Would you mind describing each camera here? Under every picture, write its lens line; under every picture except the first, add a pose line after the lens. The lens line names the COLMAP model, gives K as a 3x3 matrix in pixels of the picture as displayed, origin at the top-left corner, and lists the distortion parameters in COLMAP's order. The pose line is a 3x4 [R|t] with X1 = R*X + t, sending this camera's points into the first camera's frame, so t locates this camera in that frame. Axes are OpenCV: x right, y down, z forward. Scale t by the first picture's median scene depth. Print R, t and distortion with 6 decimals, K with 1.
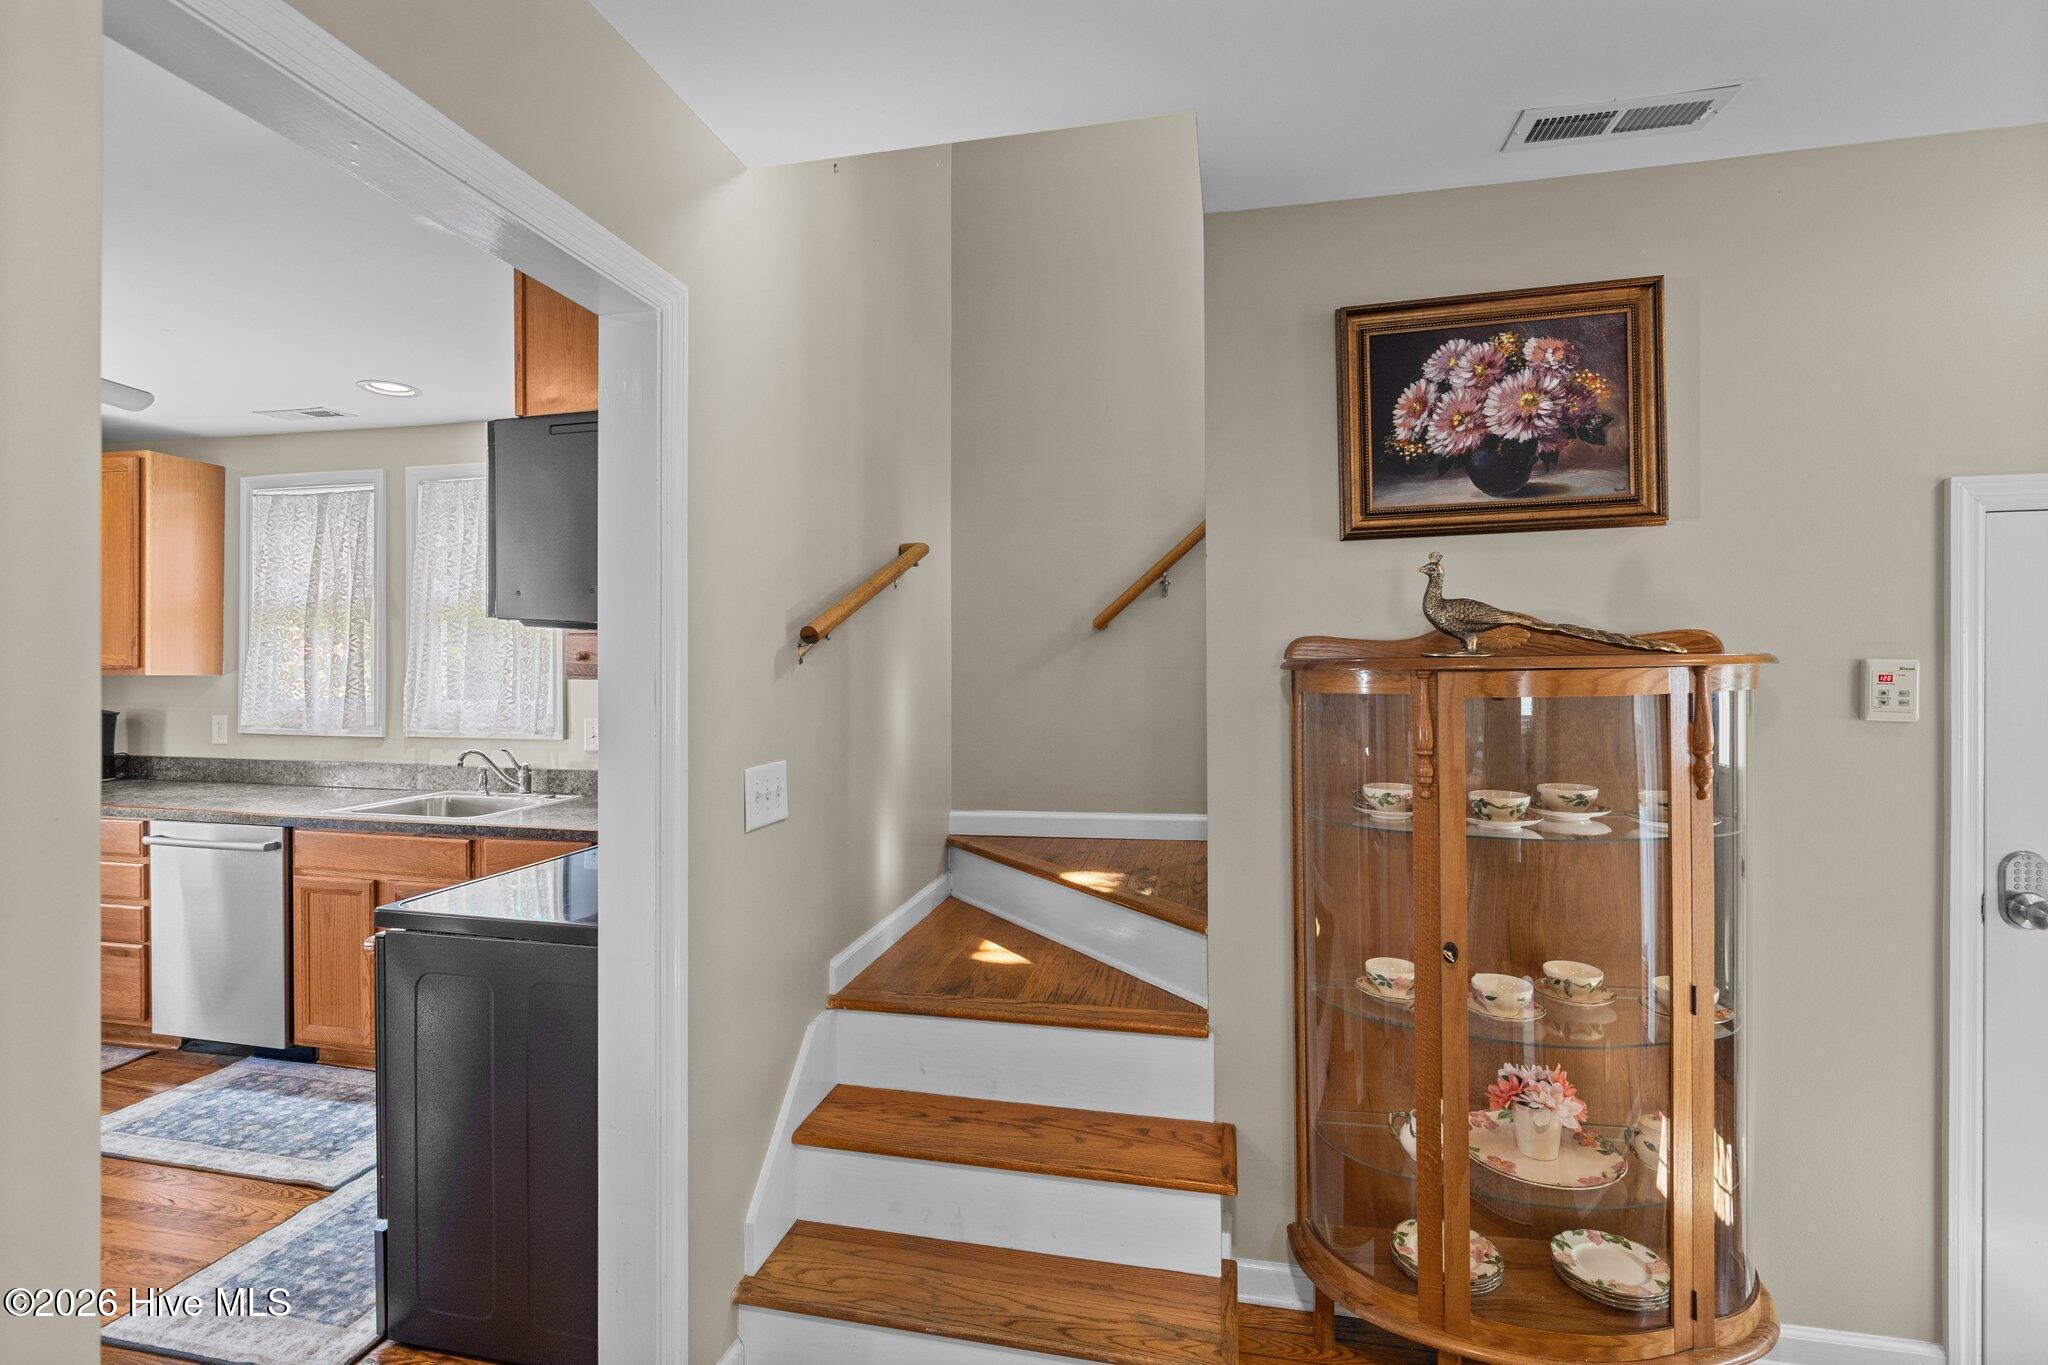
lens RADIAL K [[931.1, 0, 1021.2], [0, 931.1, 674.1], [0, 0, 1]] dist [-0.001883, 0.000531]
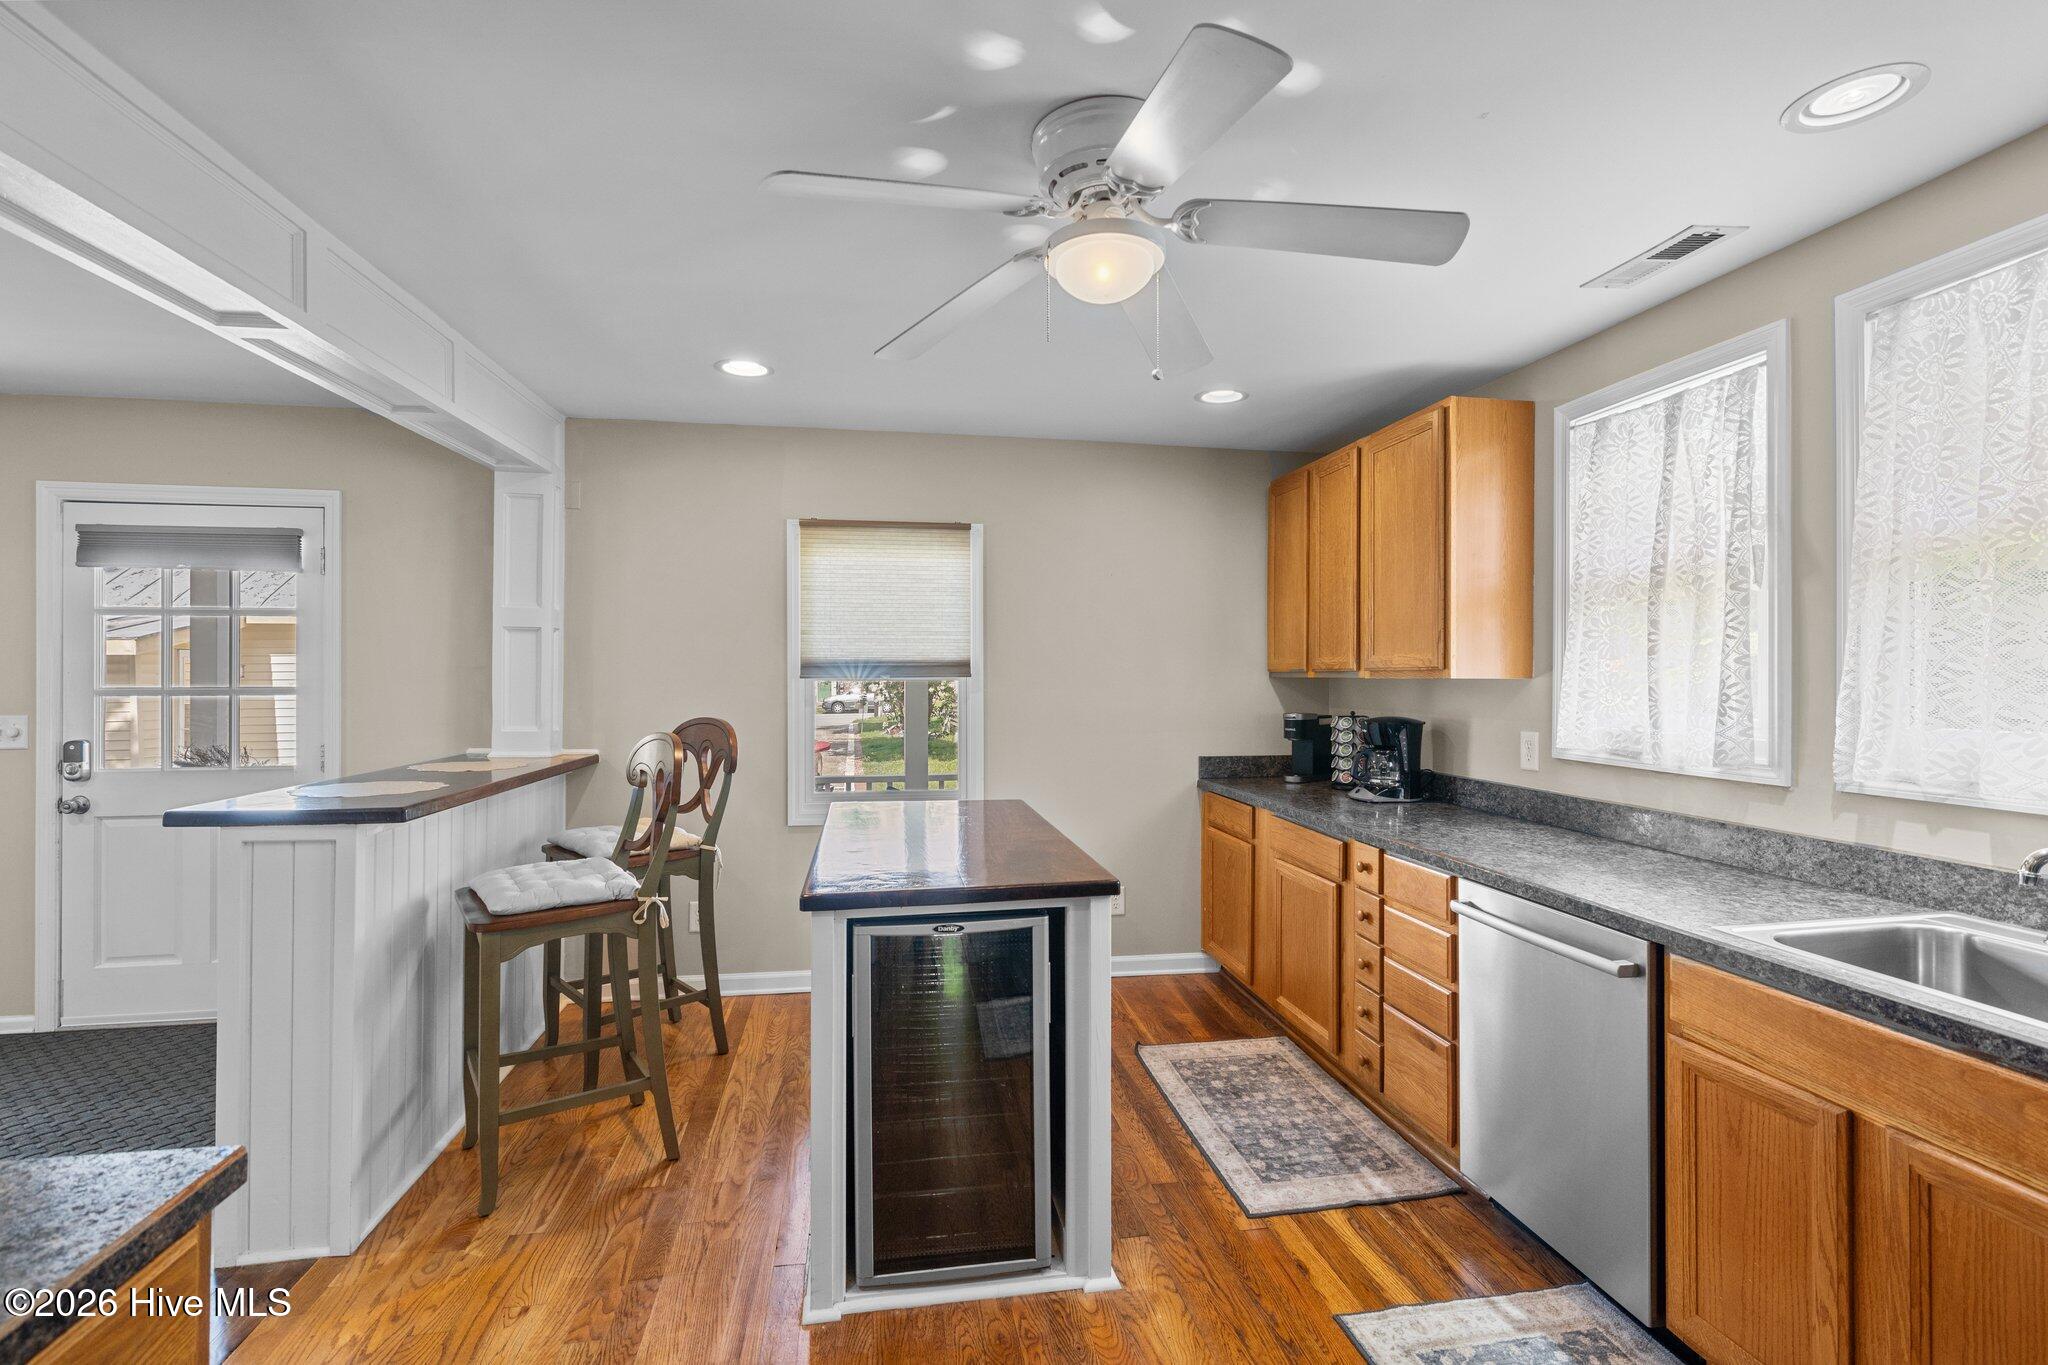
lens RADIAL K [[931.1, 0, 1021.2], [0, 931.1, 674.1], [0, 0, 1]] dist [-0.001883, 0.000531]
pose [[0.381256, -0.004490, -0.924459, -0.343656], [-0.002096, 0.999981, -0.005721, 0.002948], [0.924467, 0.004119, 0.381239, 0.354614]]
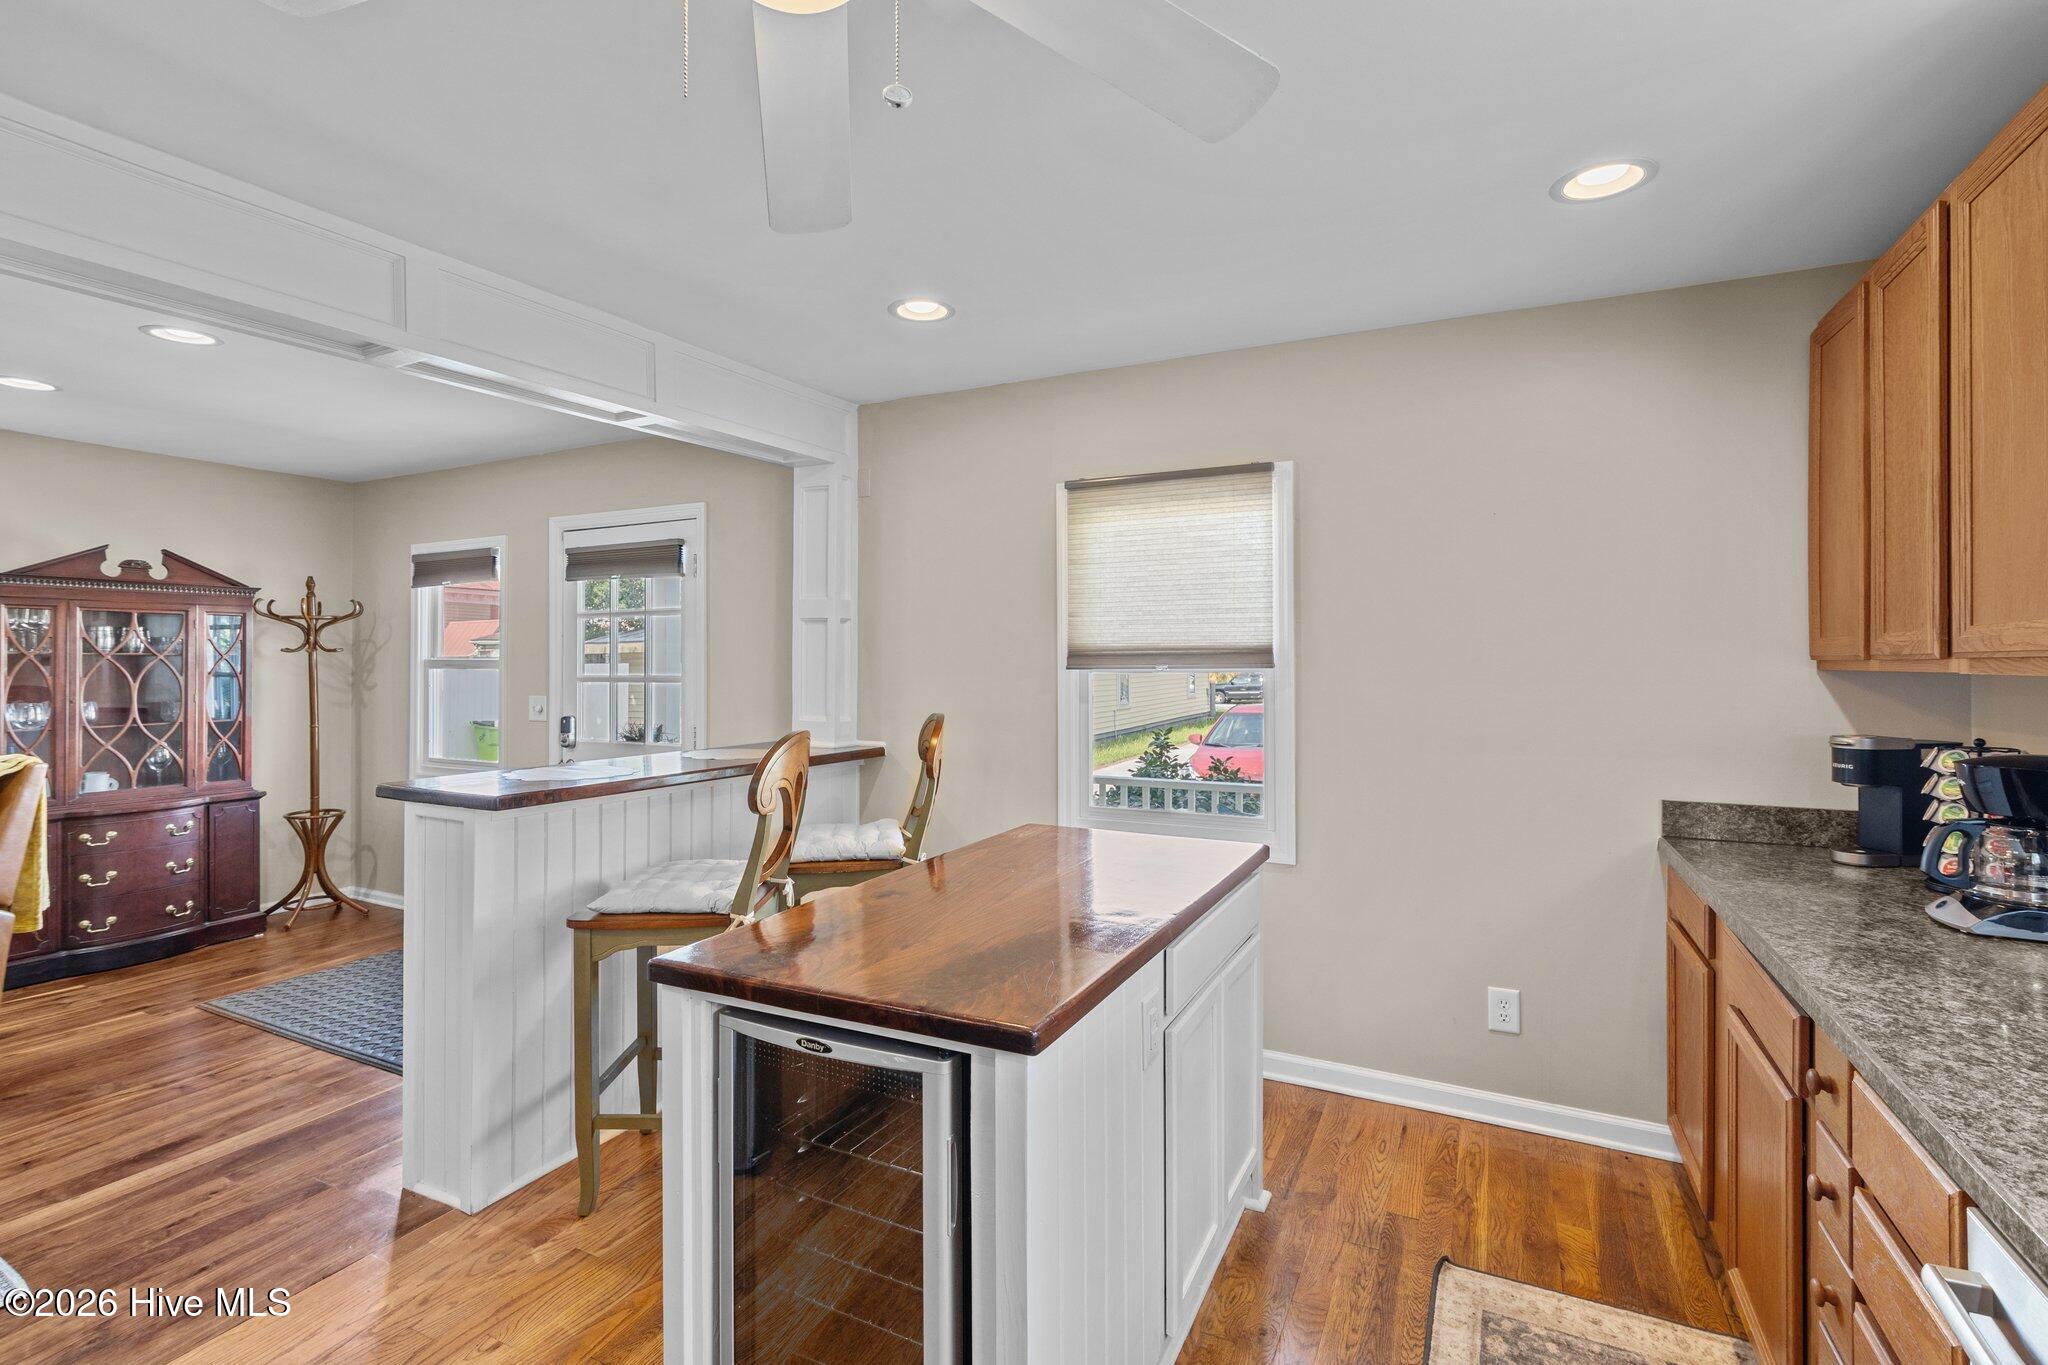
lens RADIAL K [[944.0, 0, 1025.6], [0, 944.0, 656.0], [0, 0, 1]] dist [-0.000883, 0.000150]
pose [[-0.239575, -0.009195, -0.970834, -0.519330], [-0.002727, 0.999958, -0.008798, -0.002422], [0.970874, 0.000540, -0.239589, 0.694086]]
